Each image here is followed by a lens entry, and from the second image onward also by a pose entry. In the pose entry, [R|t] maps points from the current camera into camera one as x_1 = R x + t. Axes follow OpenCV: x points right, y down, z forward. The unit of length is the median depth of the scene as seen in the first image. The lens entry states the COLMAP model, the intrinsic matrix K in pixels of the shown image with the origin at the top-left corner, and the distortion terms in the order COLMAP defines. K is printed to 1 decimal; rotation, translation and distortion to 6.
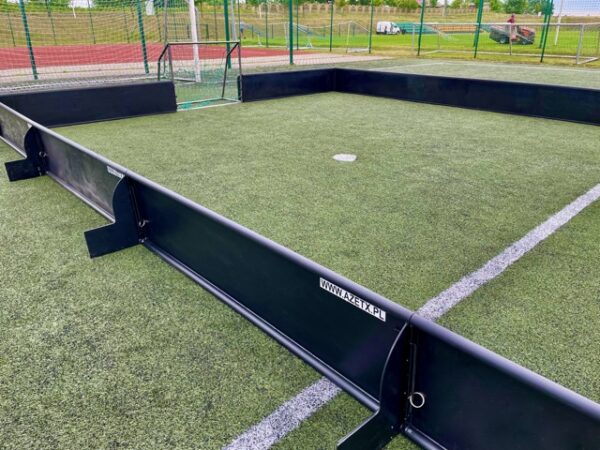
lens RADIAL K [[442.0, 0, 300.0], [0, 442.0, 225.0], [0, 0, 1]] dist [0.080639, -0.107591]
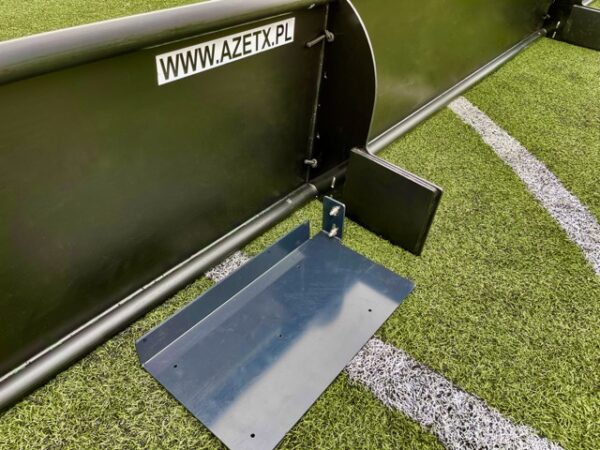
lens RADIAL K [[442.0, 0, 300.0], [0, 442.0, 225.0], [0, 0, 1]] dist [0.080639, -0.107591]
pose [[-0.113960, -0.638445, 0.761184, -0.345782], [0.365349, 0.685556, 0.629709, 0.026140], [-0.923869, 0.349859, 0.155129, 0.908532]]
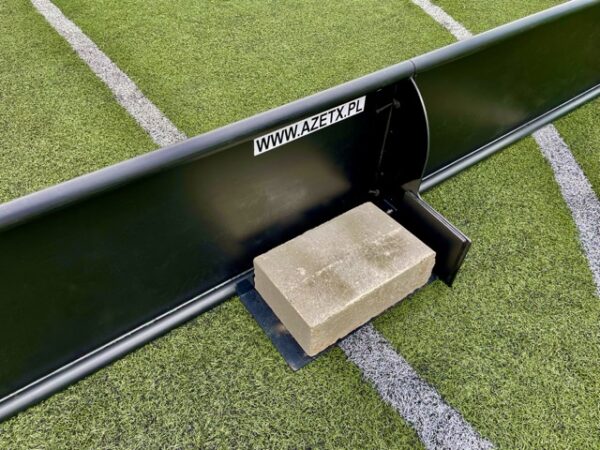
lens RADIAL K [[442.0, 0, 300.0], [0, 442.0, 225.0], [0, 0, 1]] dist [0.080639, -0.107591]
pose [[0.146705, -0.705773, 0.693082, -0.399656], [0.411239, 0.680759, 0.606177, -0.115129], [-0.899644, 0.196093, 0.390112, 0.785281]]
